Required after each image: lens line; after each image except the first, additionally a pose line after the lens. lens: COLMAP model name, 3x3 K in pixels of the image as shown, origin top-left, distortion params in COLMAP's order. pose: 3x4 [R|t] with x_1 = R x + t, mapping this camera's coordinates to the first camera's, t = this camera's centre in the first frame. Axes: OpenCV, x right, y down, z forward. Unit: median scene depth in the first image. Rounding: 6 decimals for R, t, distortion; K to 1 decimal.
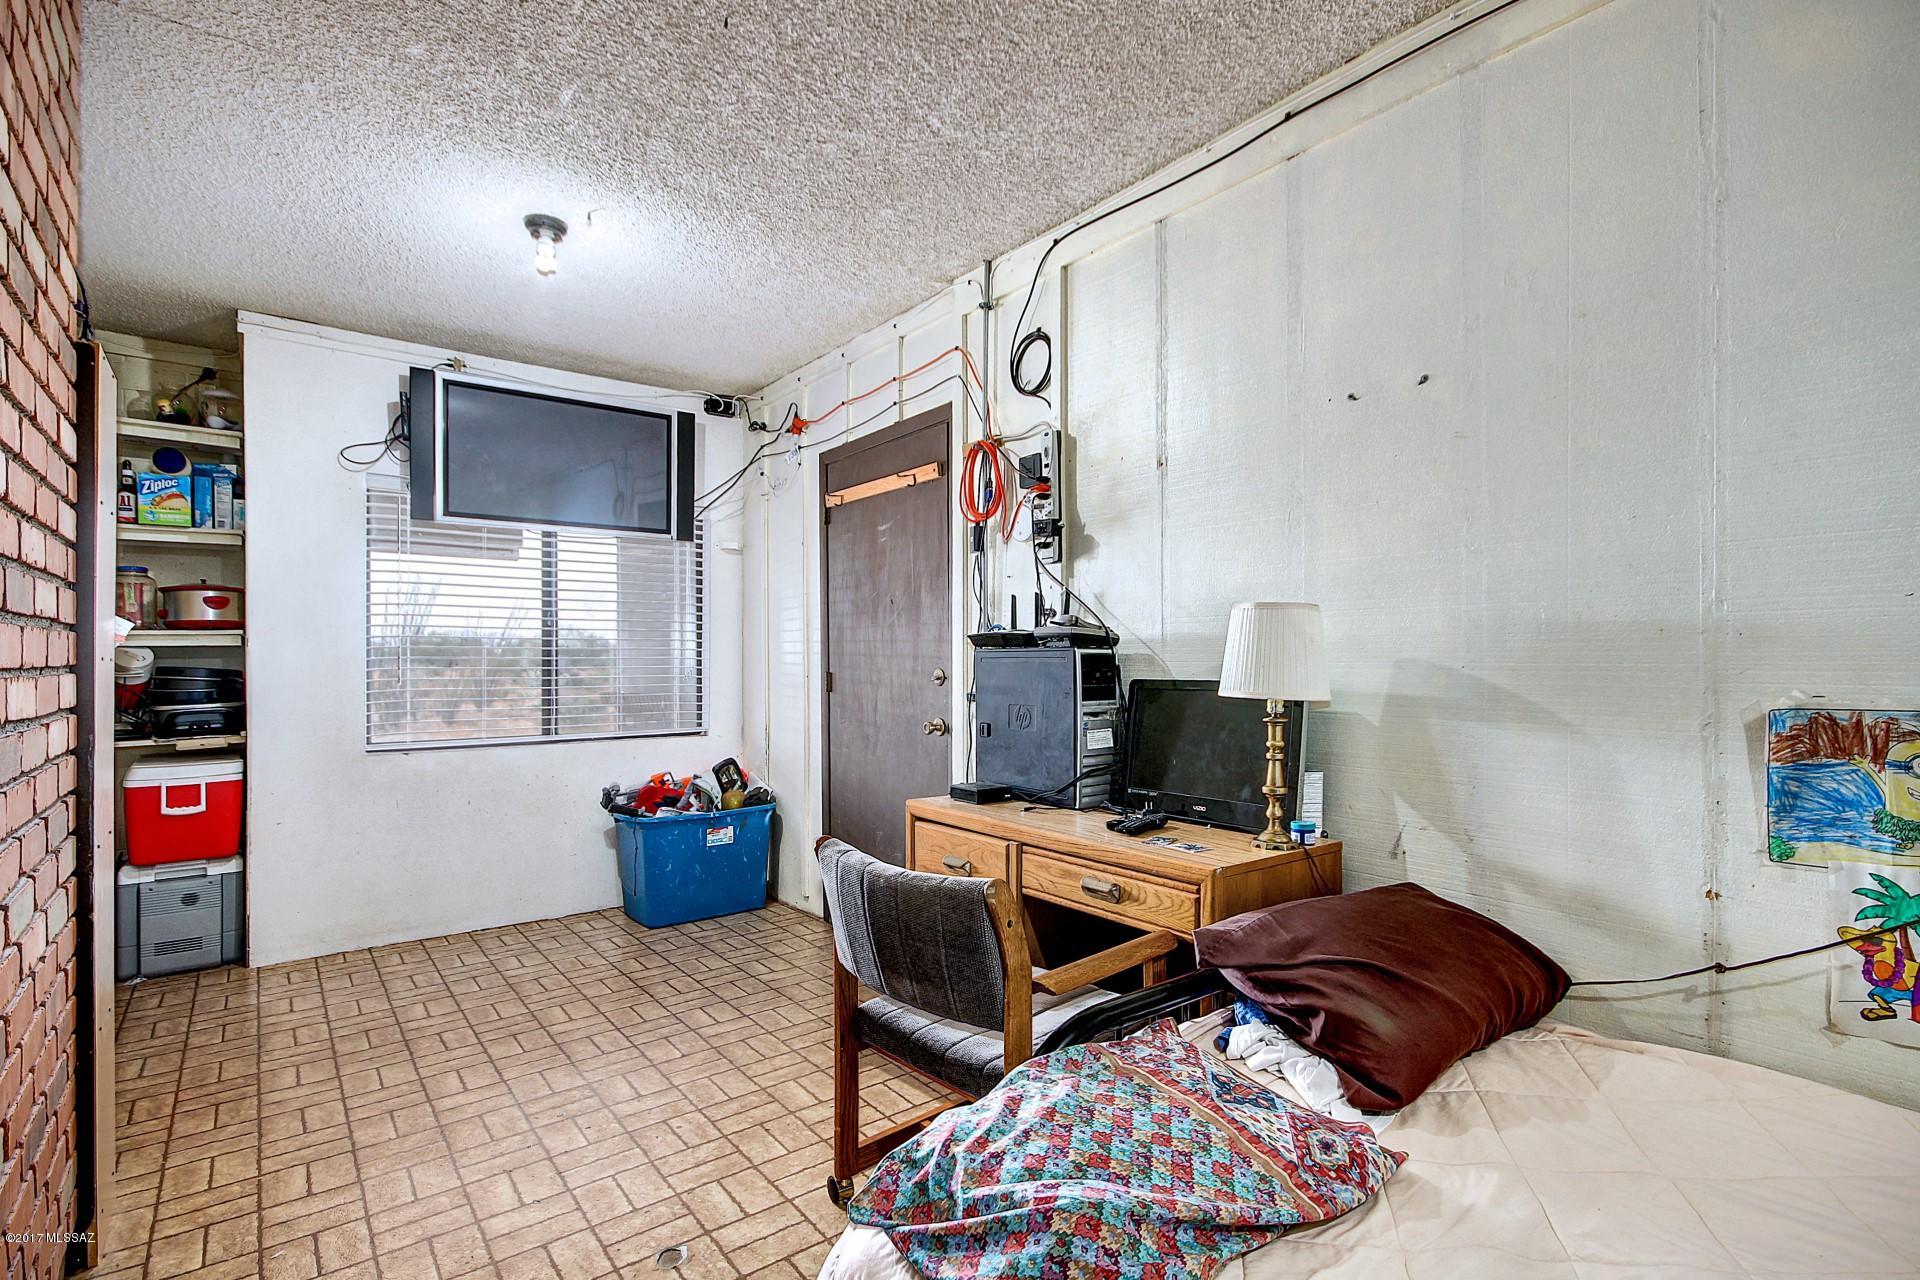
lens RADIAL K [[913.7, 0, 960.1], [0, 913.7, 651.2], [0, 0, 1]] dist [0.008022, -0.002268]
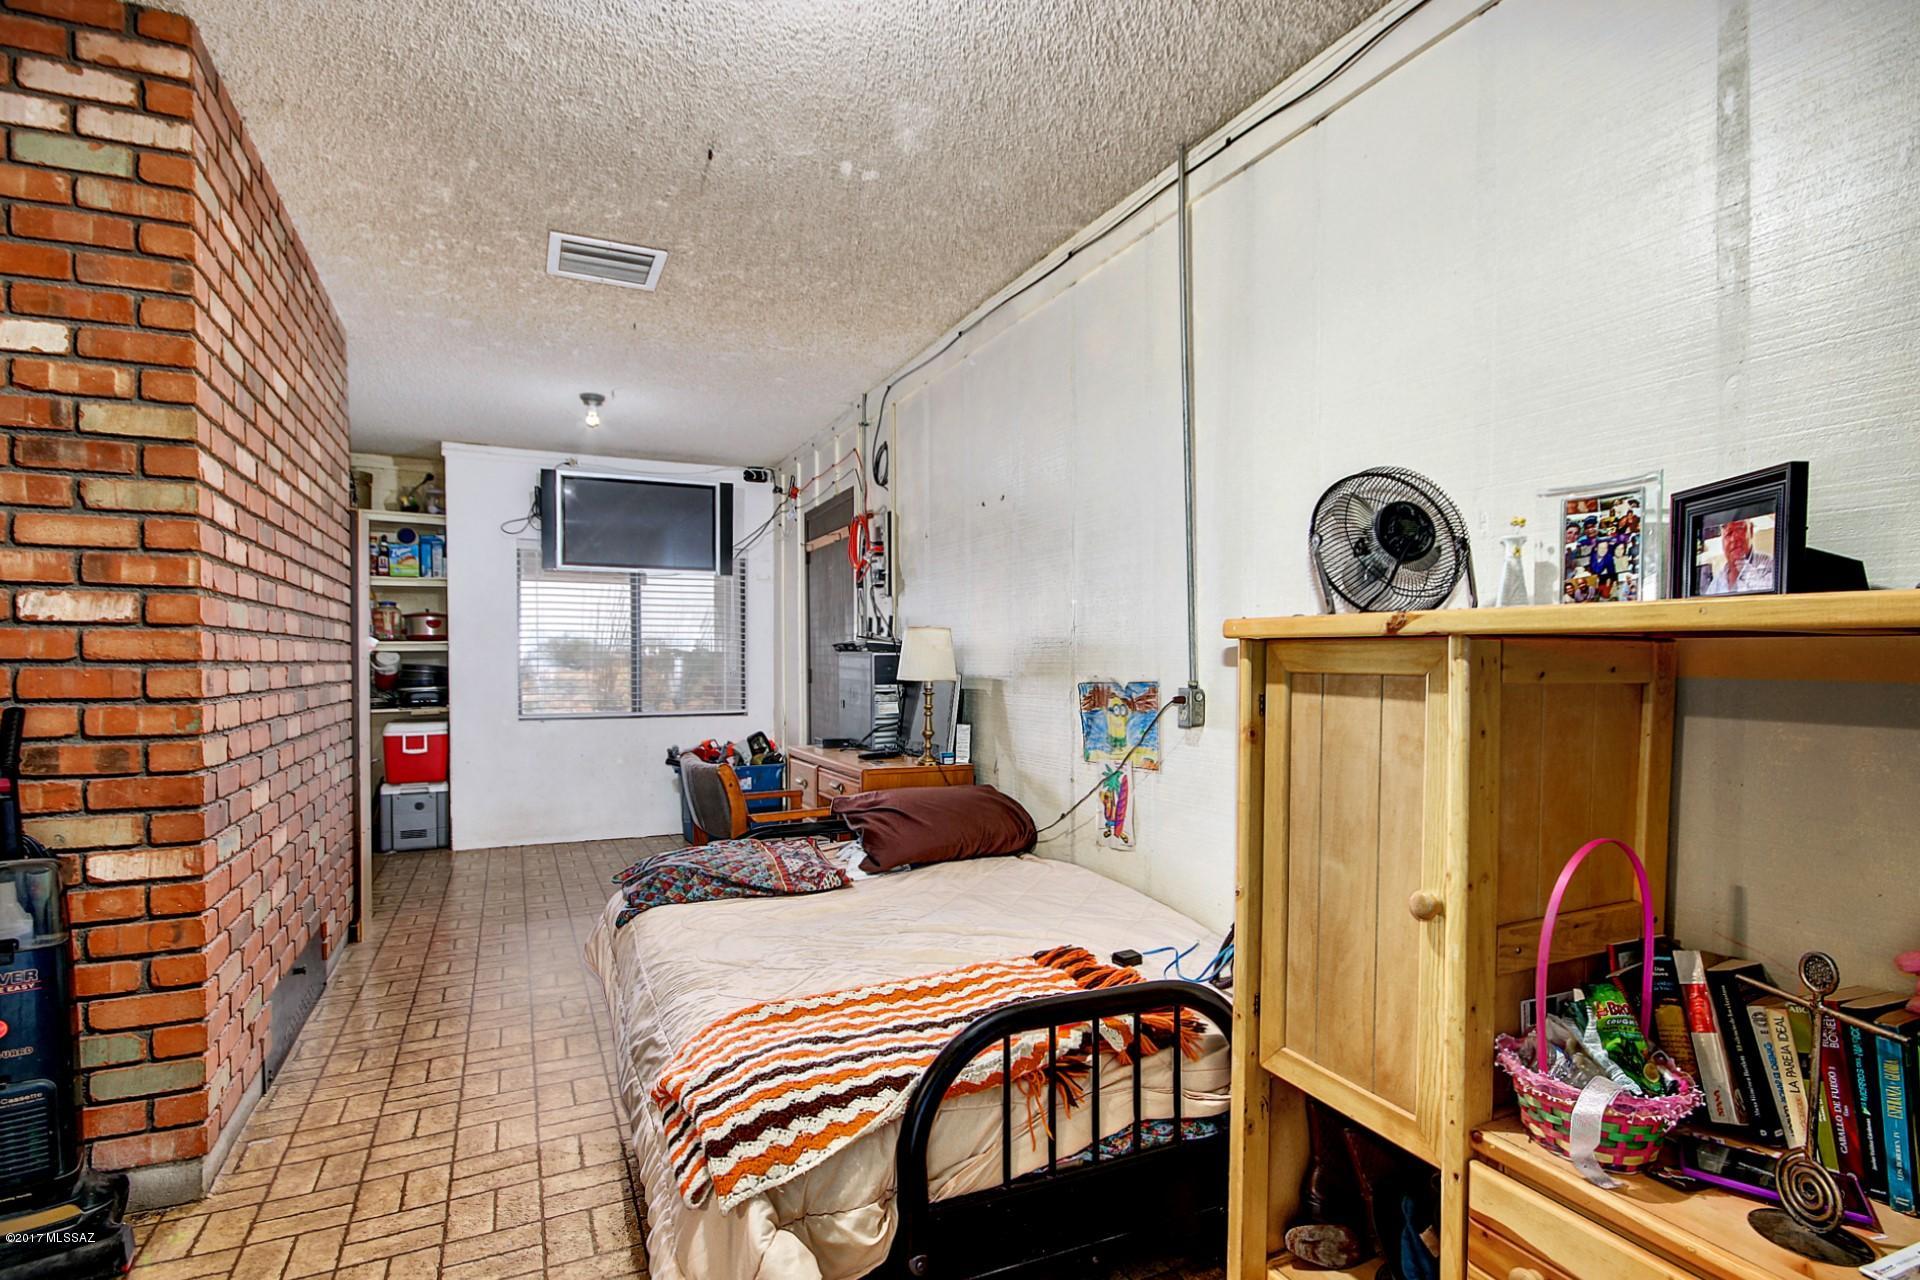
lens RADIAL K [[913.7, 0, 937.9], [0, 913.7, 668.3], [0, 0, 1]] dist [0.008022, -0.002268]
pose [[0.977491, 0.001861, -0.210971, 0.388614], [0.001546, 0.999871, 0.015986, 0.000142], [0.210974, -0.015953, 0.977362, -0.377036]]
